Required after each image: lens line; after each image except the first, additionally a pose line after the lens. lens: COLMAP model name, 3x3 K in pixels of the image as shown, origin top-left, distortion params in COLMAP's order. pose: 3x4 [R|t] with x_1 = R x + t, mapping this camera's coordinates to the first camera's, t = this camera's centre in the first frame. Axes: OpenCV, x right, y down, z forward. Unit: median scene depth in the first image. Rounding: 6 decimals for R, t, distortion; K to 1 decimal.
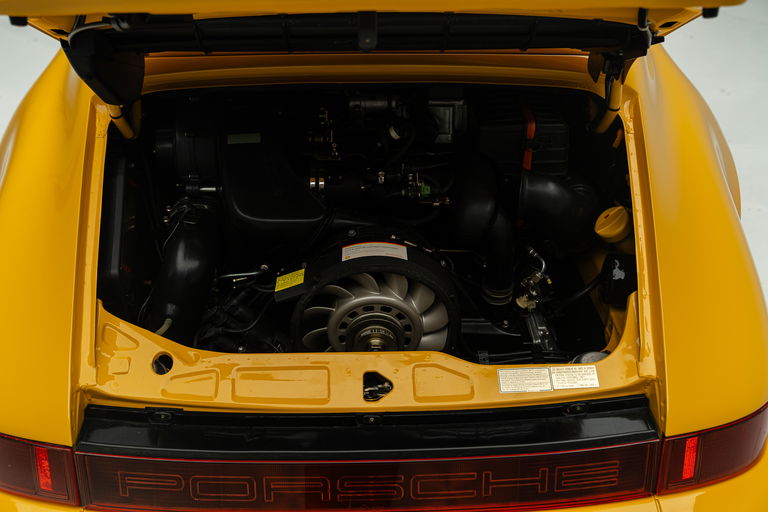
lens RADIAL K [[764.2, 0, 382.3], [0, 764.2, 255.6], [0, 0, 1]] dist [-0.013437, 0.000000]
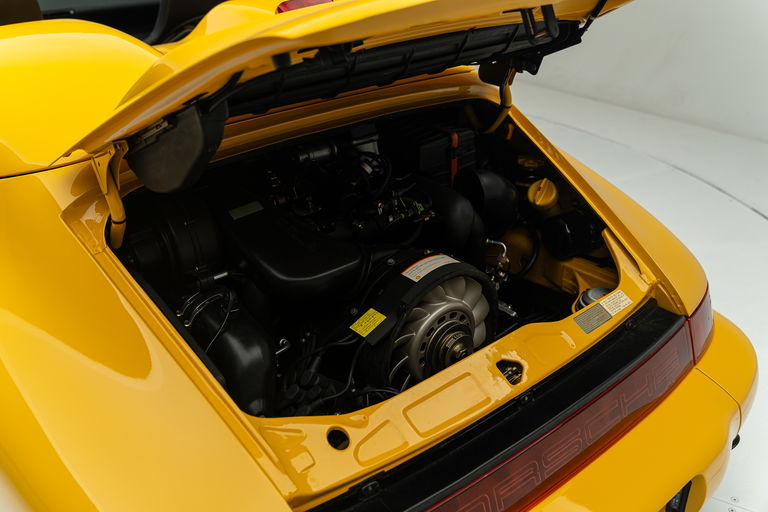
lens RADIAL K [[757.9, 0, 385.4], [0, 757.9, 257.5], [0, 0, 1]] dist [0.014374, 0.000000]
pose [[0.770419, -0.297001, 0.564131, -0.630550], [0.367176, 0.930077, -0.011780, -0.026379], [-0.521187, 0.216211, 0.825601, 0.158834]]
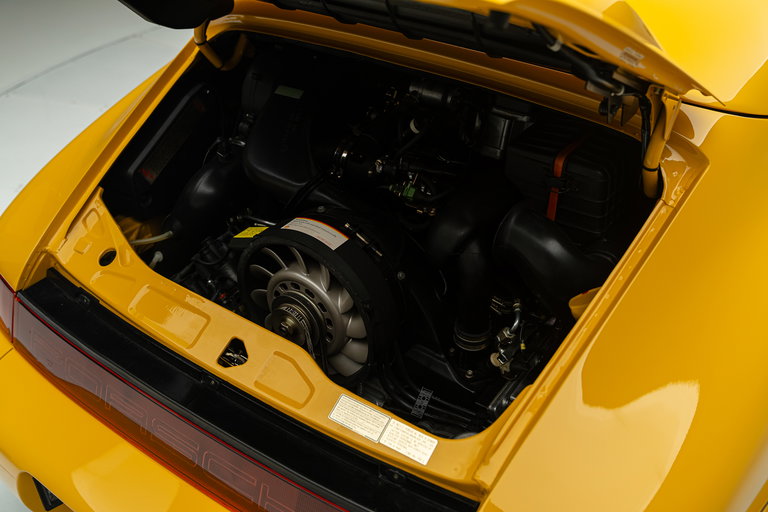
lens RADIAL K [[764.2, 0, 384.8], [0, 764.2, 255.3], [0, 0, 1]] dist [-0.013437, 0.000000]
pose [[0.802973, 0.343752, -0.486898, 0.517965], [-0.346661, 0.933888, 0.087629, -0.088230], [0.484831, 0.098425, 0.869052, 0.214113]]
